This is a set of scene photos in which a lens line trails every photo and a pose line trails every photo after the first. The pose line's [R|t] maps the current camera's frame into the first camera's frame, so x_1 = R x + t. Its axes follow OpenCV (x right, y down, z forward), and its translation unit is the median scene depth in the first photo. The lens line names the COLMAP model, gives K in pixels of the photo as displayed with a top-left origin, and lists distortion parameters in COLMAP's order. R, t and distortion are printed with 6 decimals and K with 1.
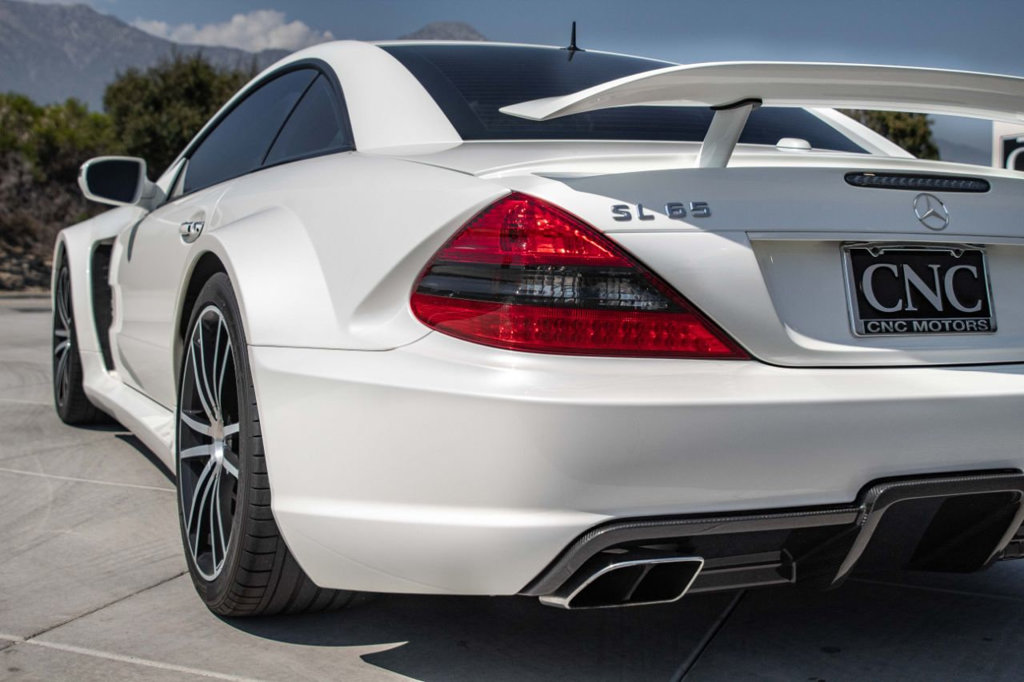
lens RADIAL K [[1343.5, 0, 512.0], [0, 1343.5, 341.0], [0, 0, 1]] dist [-0.006063, 0.018636]
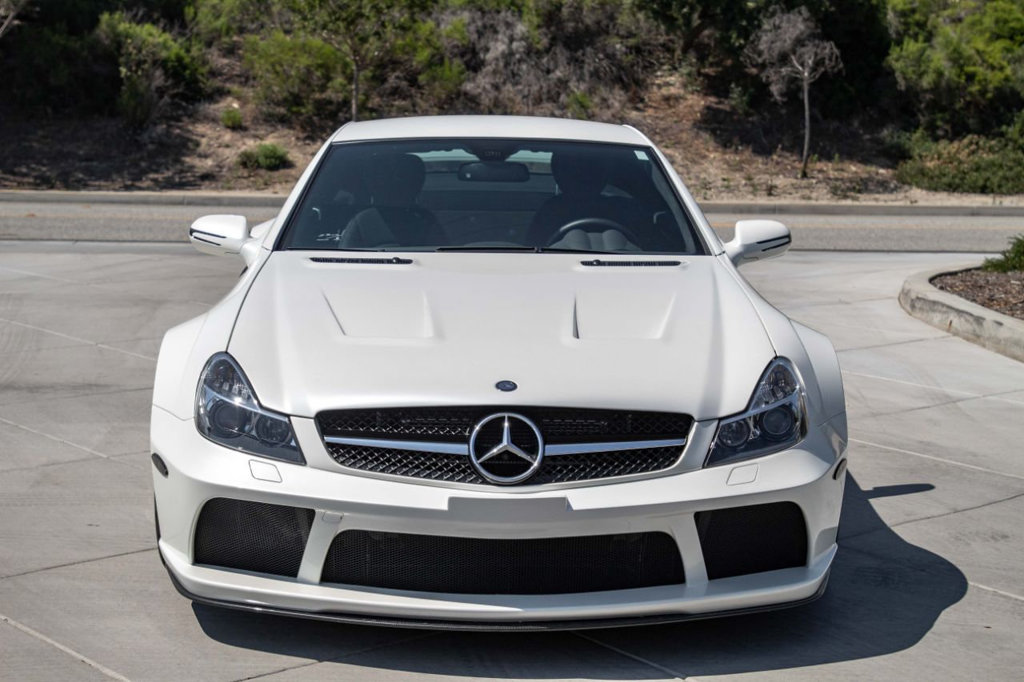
lens RADIAL K [[1975.7, 0, 512.0], [0, 1975.7, 341.0], [0, 0, 1]] dist [0.095543, 0.328885]
pose [[0.878226, 0.062013, -0.474209, 2.547945], [-0.038612, 0.997515, 0.058937, -0.237896], [0.476685, -0.033450, 0.878438, -0.218940]]
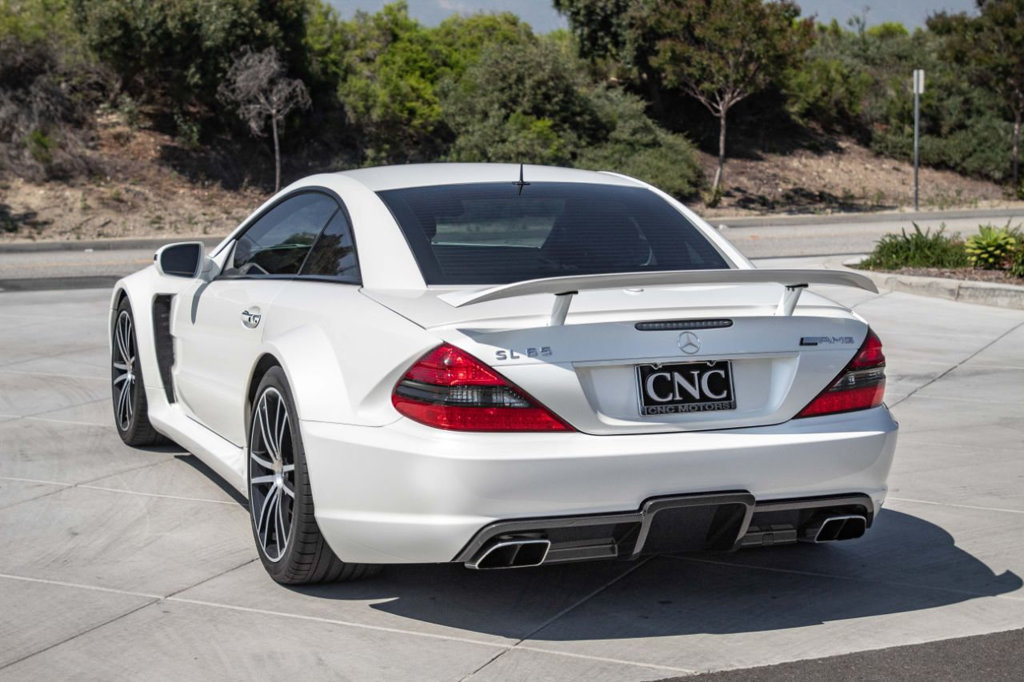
lens RADIAL K [[1975.7, 0, 512.0], [0, 1975.7, 341.0], [0, 0, 1]] dist [0.095543, 0.328885]
pose [[0.997984, -0.013079, -0.062104, 0.218252], [0.015343, 0.999230, 0.036119, -0.174976], [0.061584, -0.036999, 0.997416, -1.409092]]
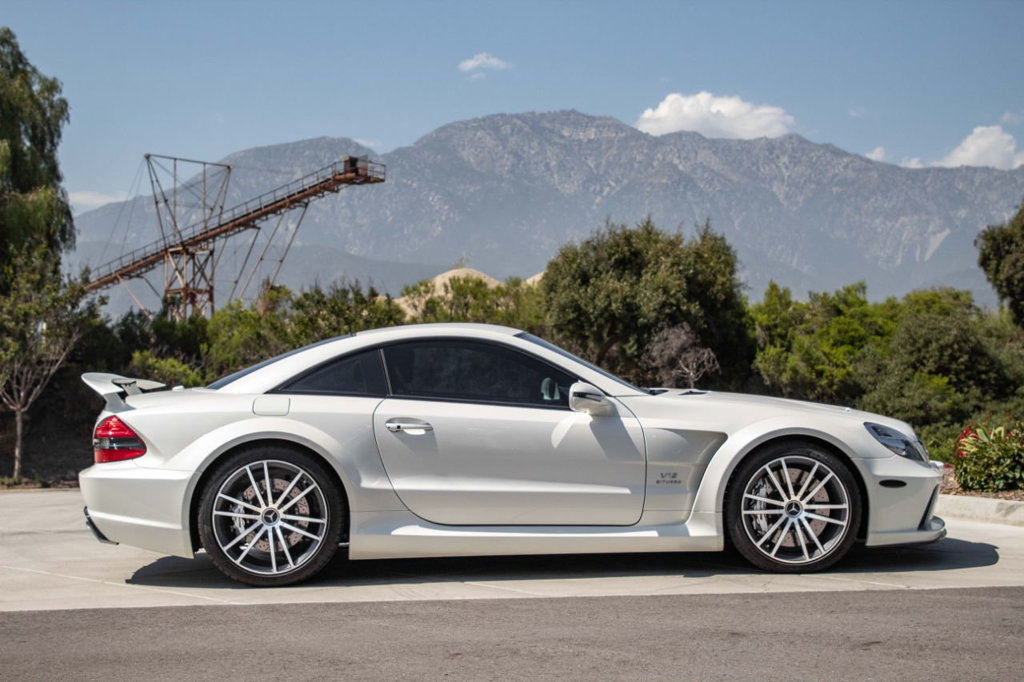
lens RADIAL K [[1729.5, 0, 512.0], [0, 1729.5, 341.0], [0, 0, 1]] dist [-0.009252, 0.889097]
pose [[0.886137, -0.056708, -0.459940, 3.345546], [0.002403, 0.993034, -0.117807, 0.157227], [0.463416, 0.103288, 0.880100, -1.289447]]
